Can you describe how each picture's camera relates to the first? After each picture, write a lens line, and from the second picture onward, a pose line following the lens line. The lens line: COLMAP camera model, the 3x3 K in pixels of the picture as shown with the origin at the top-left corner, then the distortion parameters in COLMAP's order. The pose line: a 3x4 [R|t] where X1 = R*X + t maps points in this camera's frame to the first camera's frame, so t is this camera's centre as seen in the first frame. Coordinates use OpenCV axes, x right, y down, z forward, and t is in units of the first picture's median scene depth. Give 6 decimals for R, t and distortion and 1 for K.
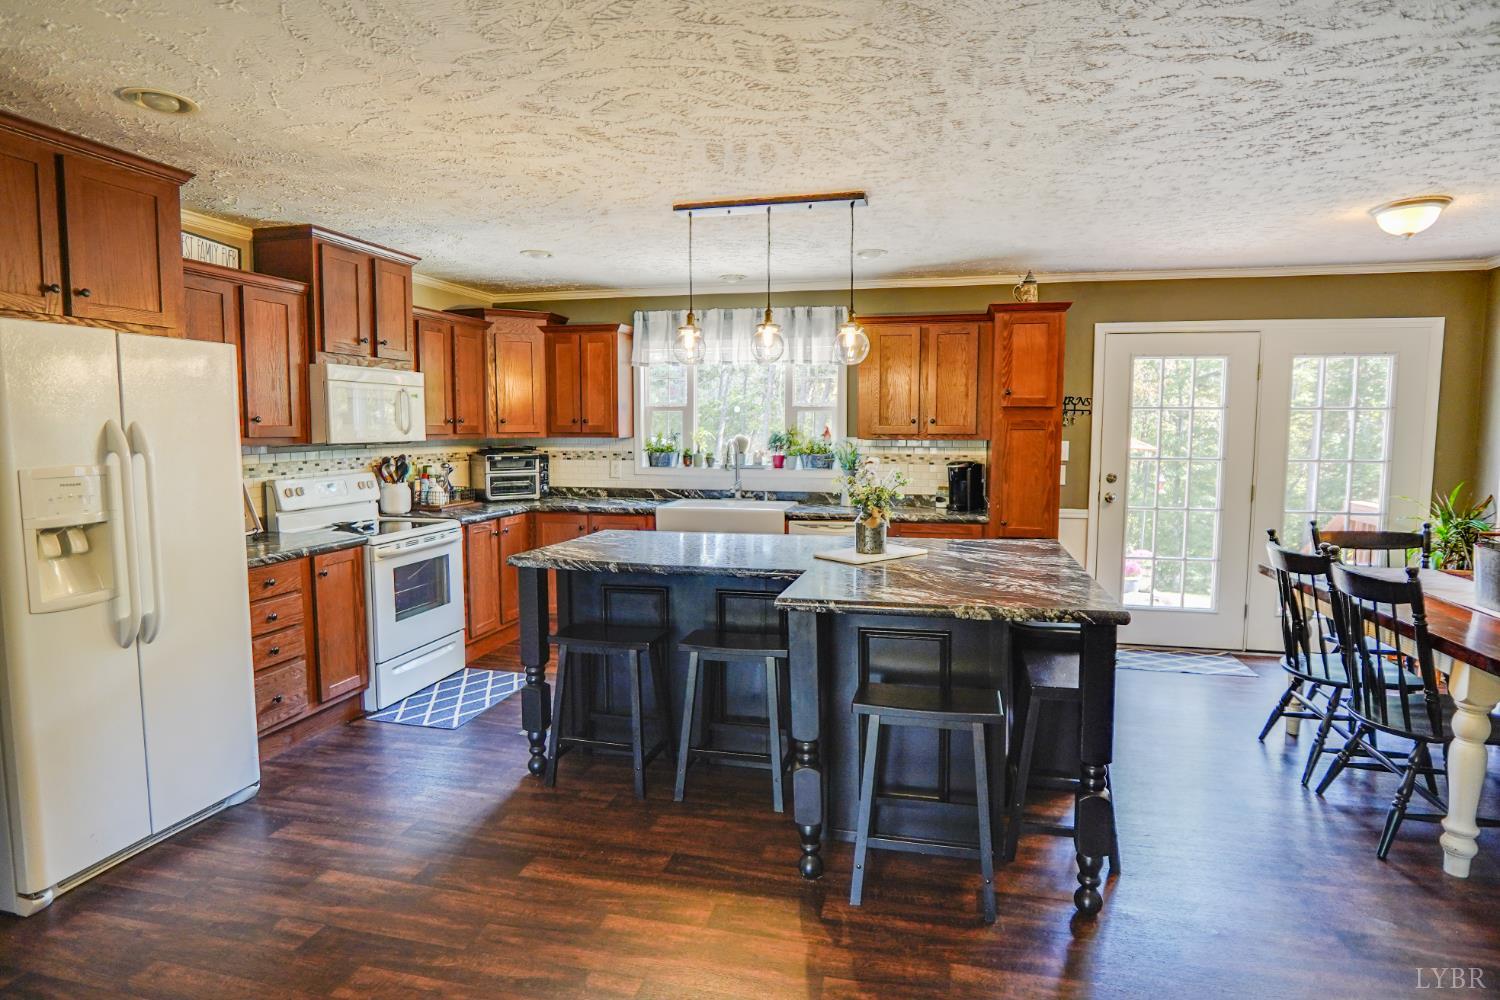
lens RADIAL K [[809.4, 0, 750.6], [0, 809.4, 499.4], [0, 0, 1]] dist [-0.035894, 0.001316]
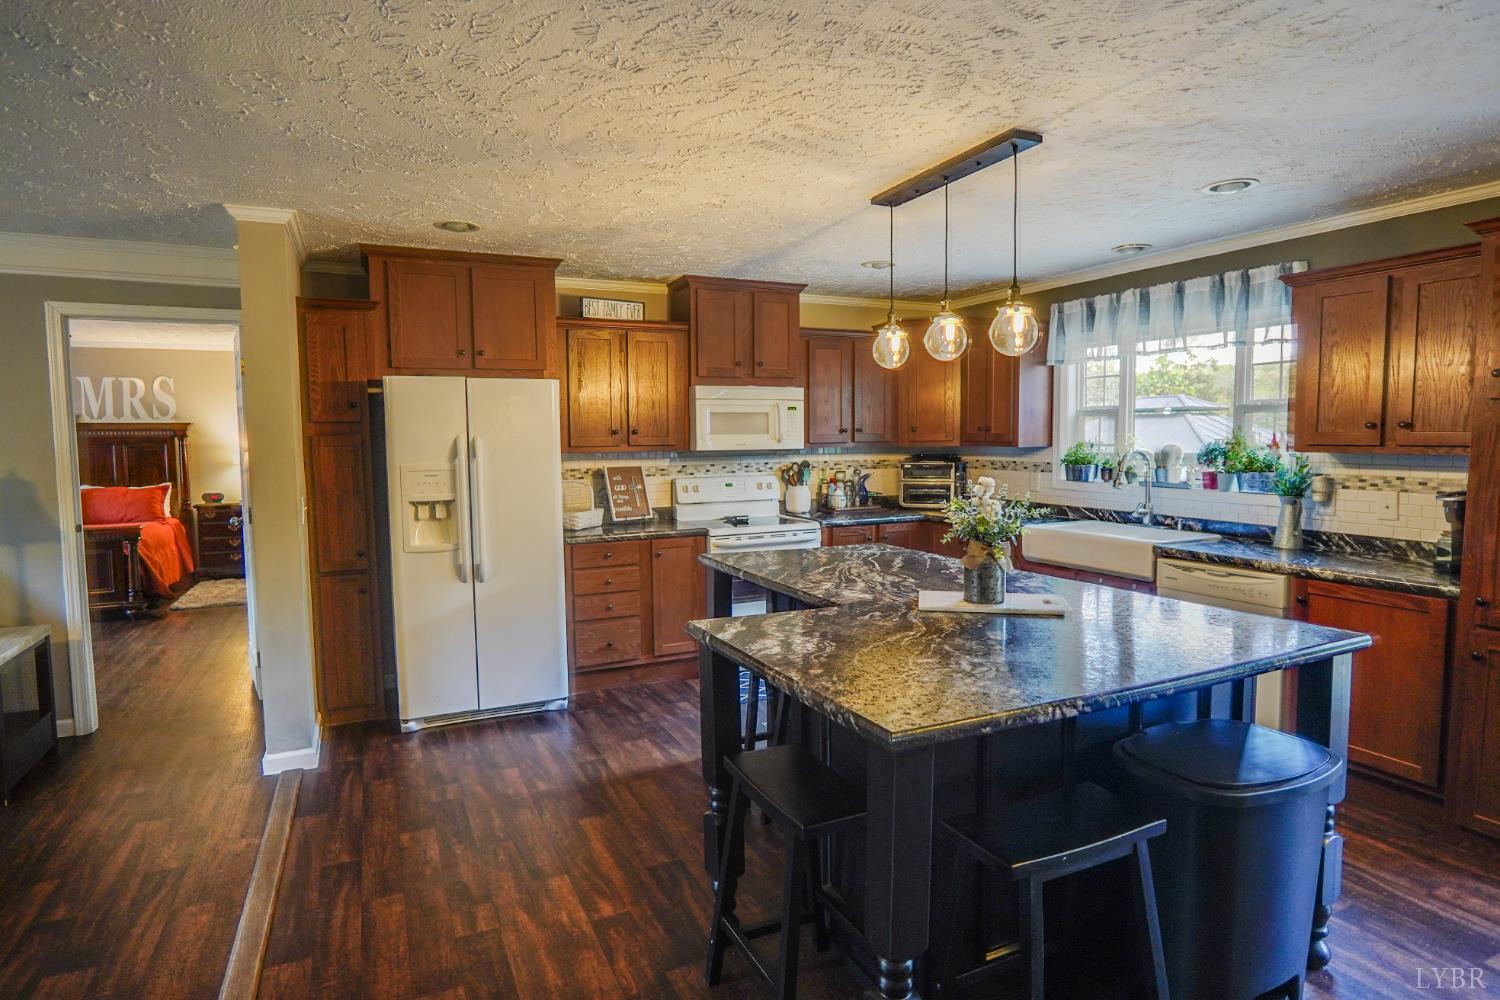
lens RADIAL K [[809.4, 0, 756.5], [0, 809.4, 495.2], [0, 0, 1]] dist [-0.035894, 0.001316]
pose [[0.625049, 0.052968, -0.778786, 0.393111], [-0.061546, 0.997933, 0.018476, -0.023269], [0.778155, 0.036382, 0.627017, 0.229480]]
